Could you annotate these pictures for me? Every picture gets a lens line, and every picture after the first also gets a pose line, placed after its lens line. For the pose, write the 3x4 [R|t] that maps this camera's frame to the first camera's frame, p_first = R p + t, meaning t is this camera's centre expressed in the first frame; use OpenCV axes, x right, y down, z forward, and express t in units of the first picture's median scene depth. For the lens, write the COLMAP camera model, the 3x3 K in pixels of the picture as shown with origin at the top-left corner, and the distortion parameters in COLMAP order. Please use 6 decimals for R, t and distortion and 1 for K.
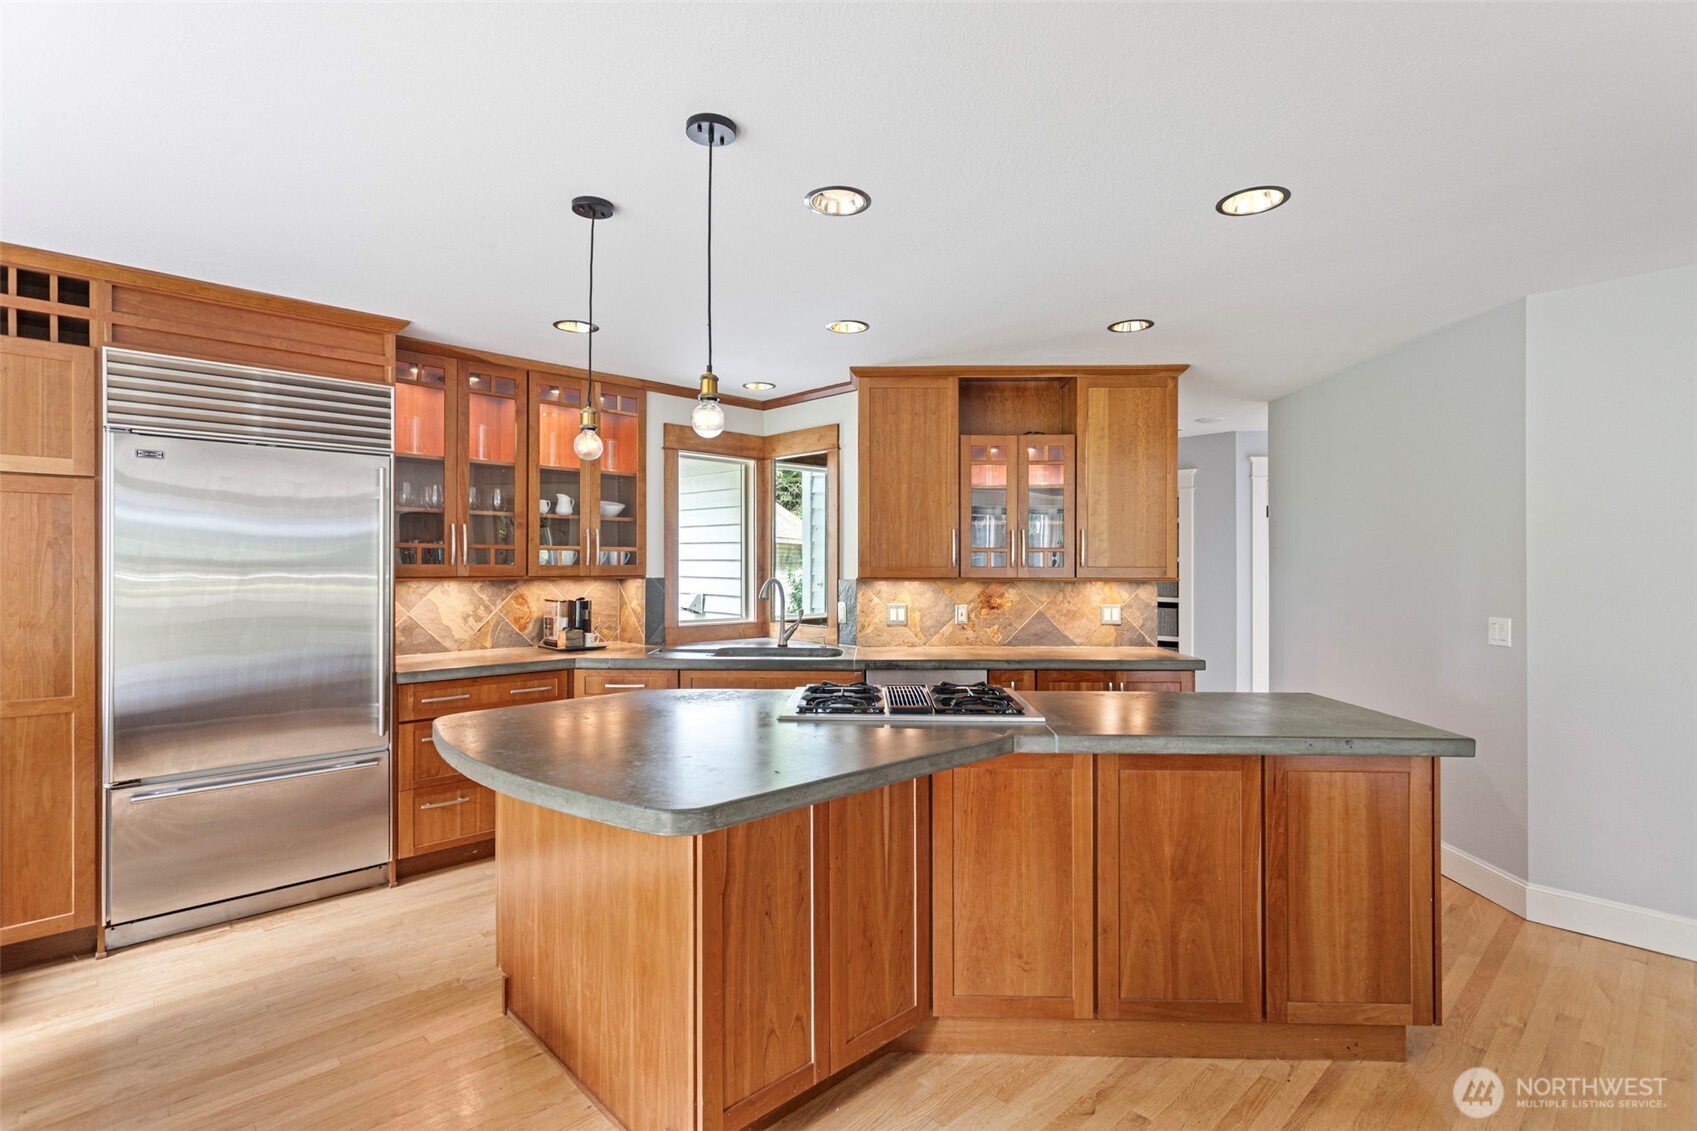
lens RADIAL K [[817.0, 0, 858.7], [0, 817.0, 566.9], [0, 0, 1]] dist [-0.018667, 0.005979]
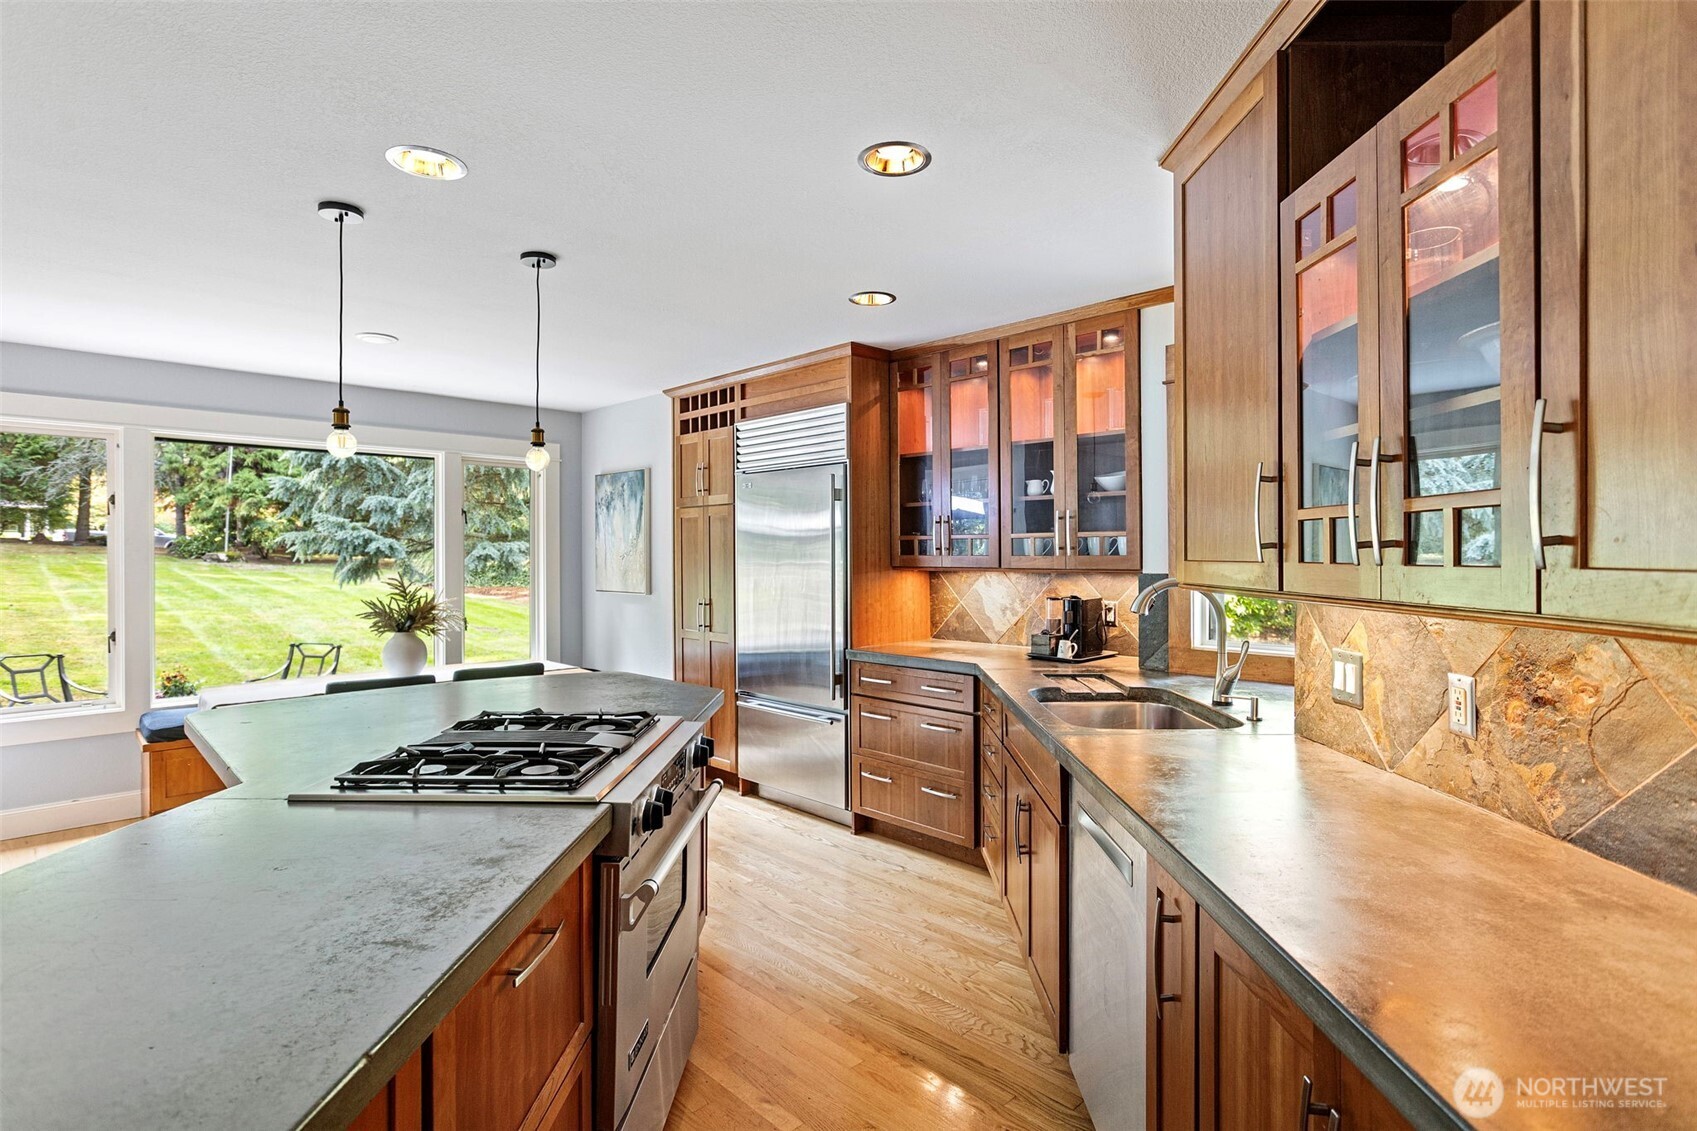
lens RADIAL K [[817.0, 0, 845.4], [0, 817.0, 557.9], [0, 0, 1]] dist [-0.018667, 0.005979]
pose [[0.013878, 0.003498, -0.999898, 0.736673], [0.001013, 0.999993, 0.003512, -0.005343], [0.999903, -0.001061, 0.013875, 1.209087]]
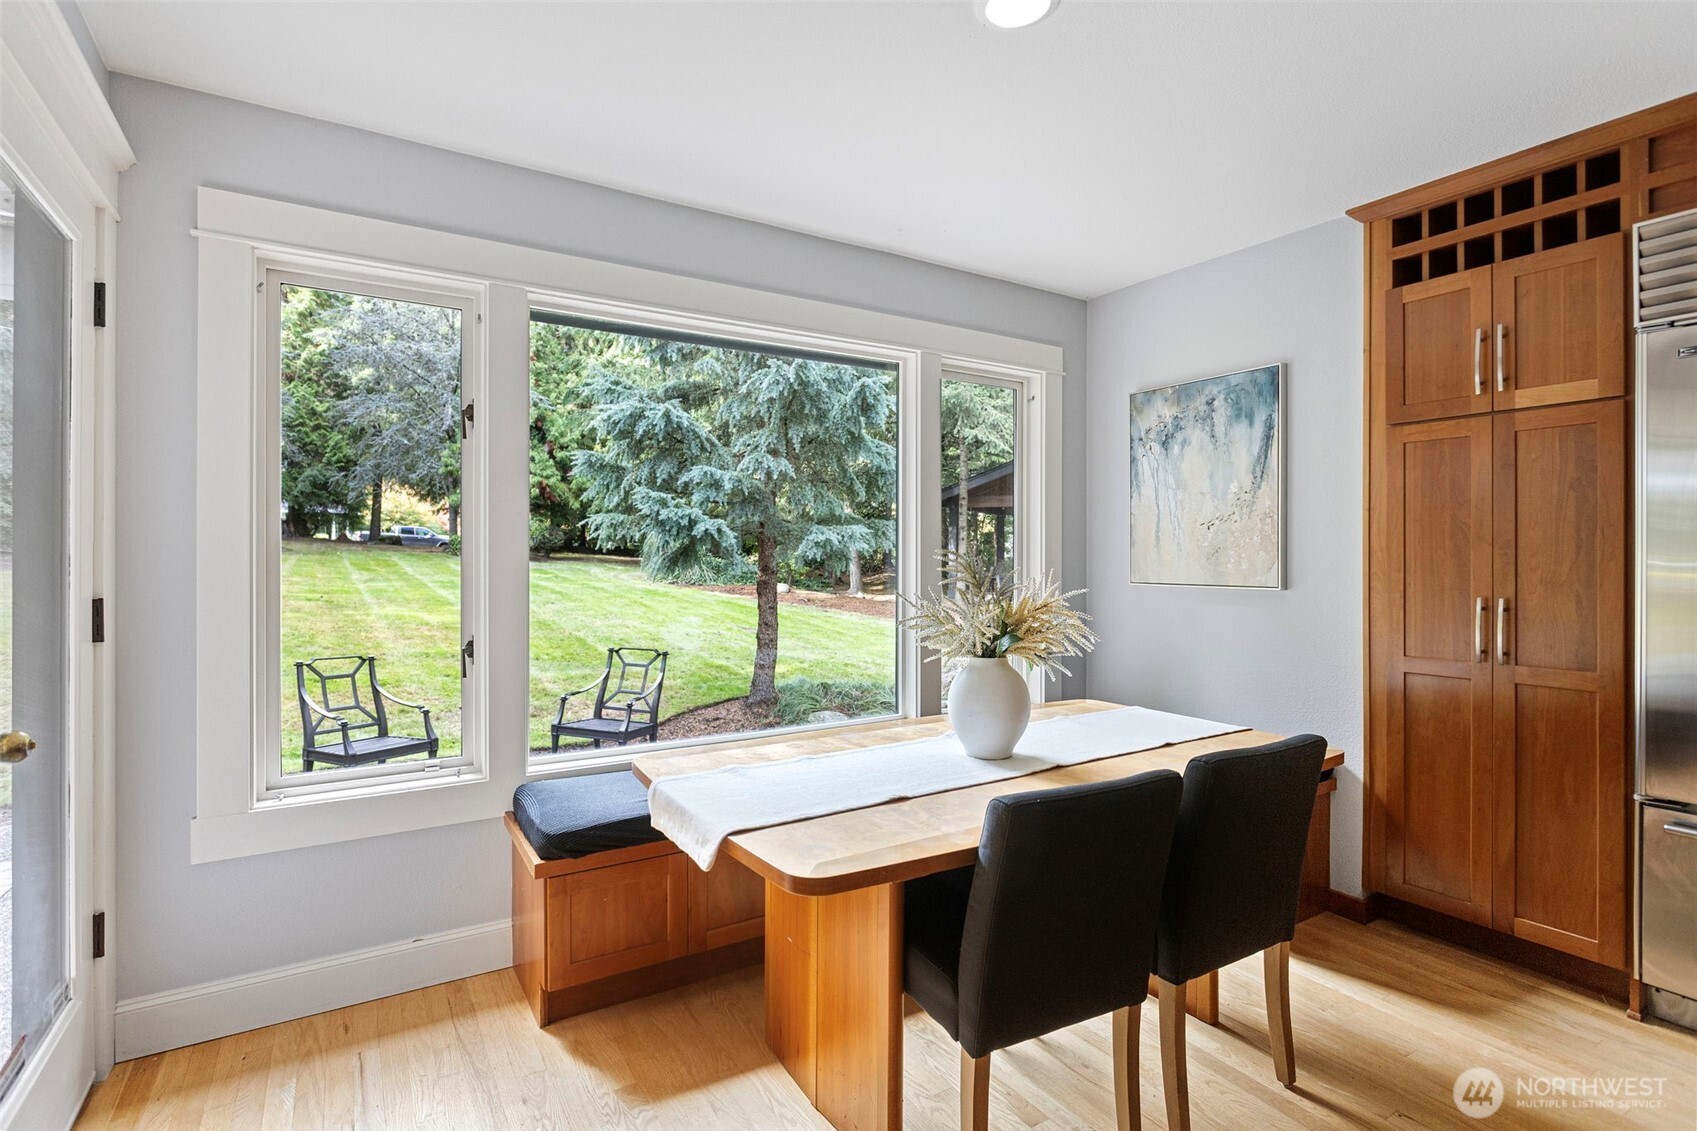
lens RADIAL K [[817.0, 0, 851.8], [0, 817.0, 560.2], [0, 0, 1]] dist [-0.018667, 0.005979]
pose [[-0.208082, 0.003251, -0.978106, -0.030368], [-0.001633, 0.999992, 0.003671, 0.045464], [0.978110, 0.002361, -0.208075, 0.434370]]
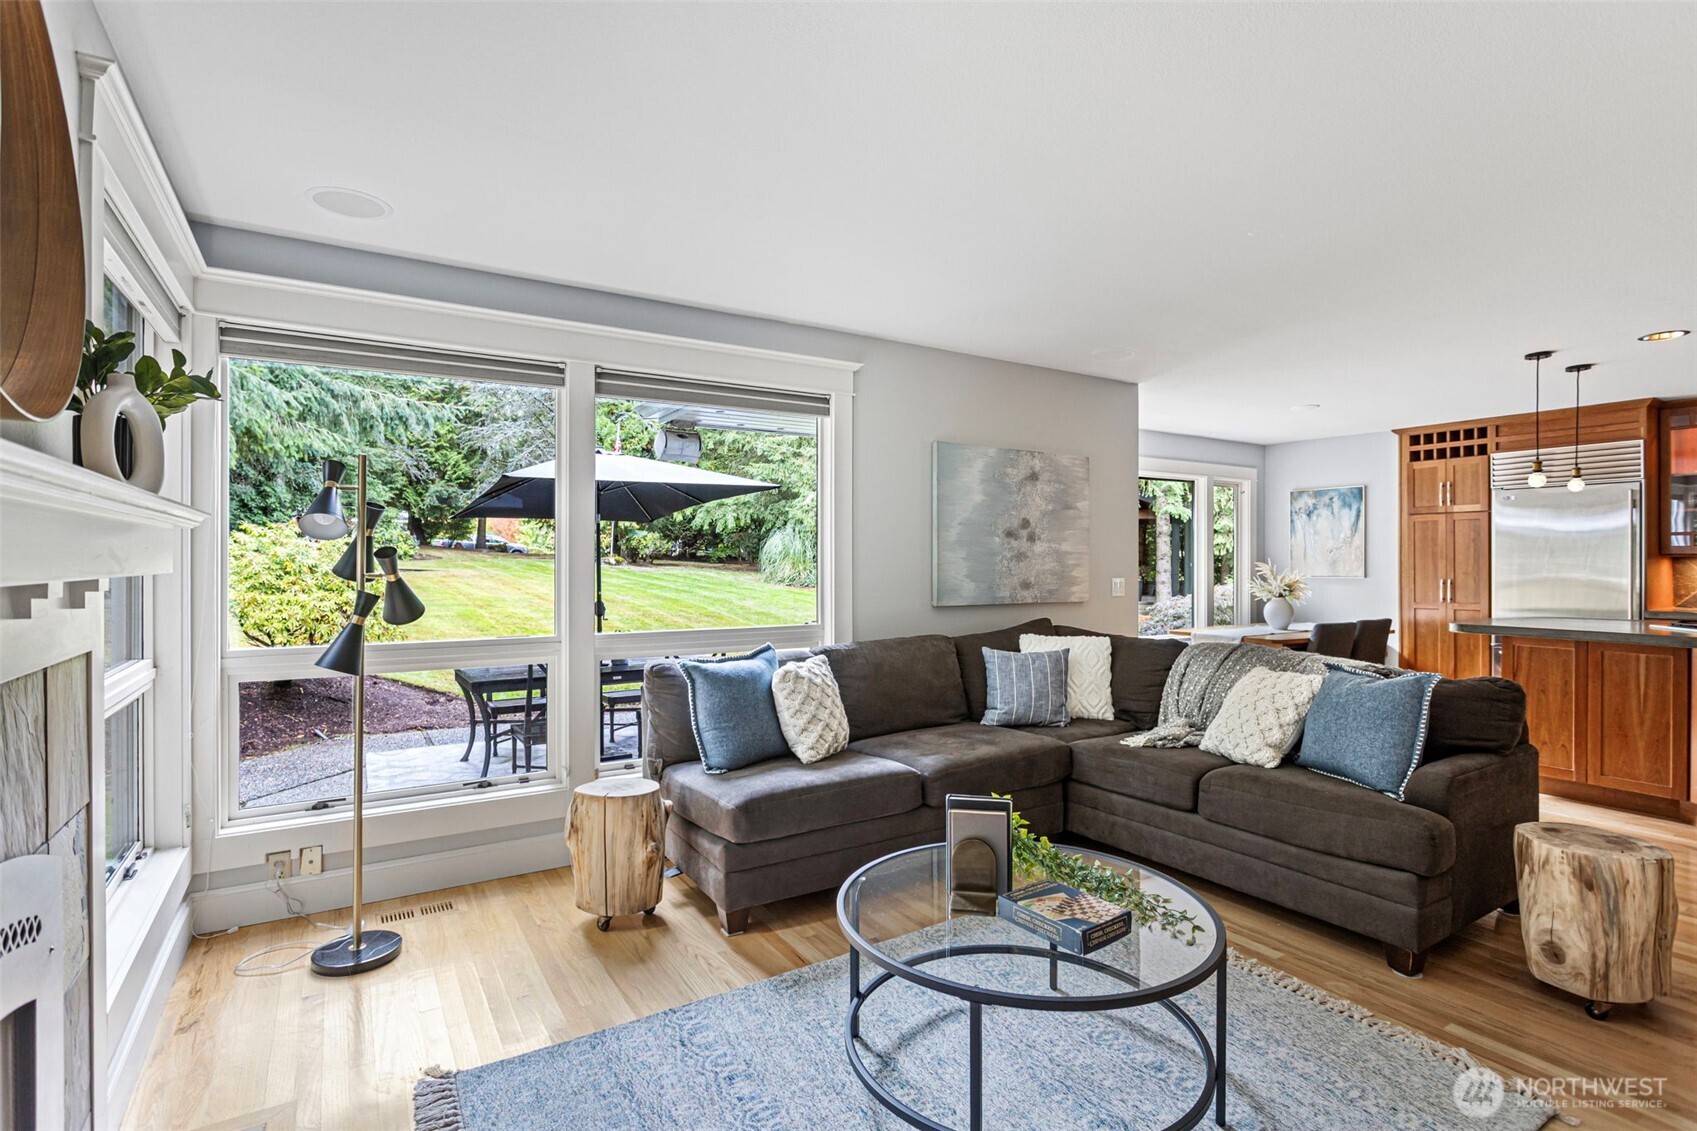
lens RADIAL K [[817.0, 0, 847.0], [0, 817.0, 565.5], [0, 0, 1]] dist [-0.018667, 0.005979]
pose [[-0.218171, 0.003167, -0.975905, 1.743551], [0.000078, 0.999995, 0.003228, 0.038816], [0.975911, 0.000628, -0.218170, -0.298653]]
